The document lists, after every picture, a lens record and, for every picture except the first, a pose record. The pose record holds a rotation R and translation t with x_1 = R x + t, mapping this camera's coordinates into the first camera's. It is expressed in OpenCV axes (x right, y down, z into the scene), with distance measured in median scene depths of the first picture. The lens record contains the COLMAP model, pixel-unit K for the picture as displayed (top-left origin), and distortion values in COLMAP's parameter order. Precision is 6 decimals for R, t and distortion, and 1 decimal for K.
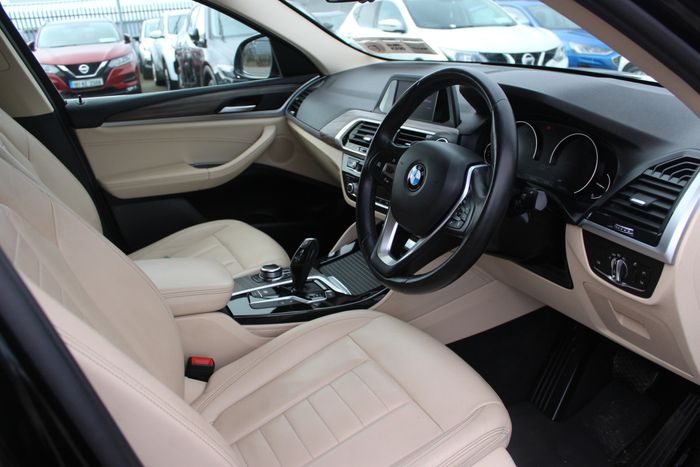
lens RADIAL K [[550.0, 0, 360.4], [0, 550.0, 233.6], [0, 0, 1]] dist [-0.064752, 0.005781]
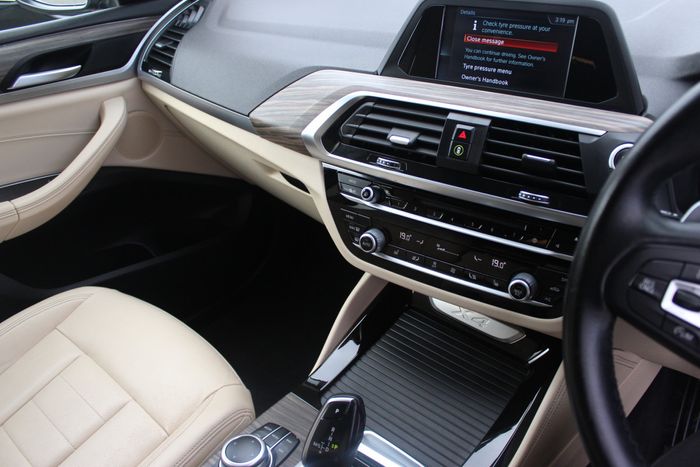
lens RADIAL K [[550.0, 0, 360.4], [0, 550.0, 233.6], [0, 0, 1]] dist [-0.064752, 0.005781]
pose [[0.936977, -0.183924, 0.297063, -0.125204], [0.136313, 0.975285, 0.173892, -0.131461], [-0.321704, -0.122439, 0.938891, 0.410658]]
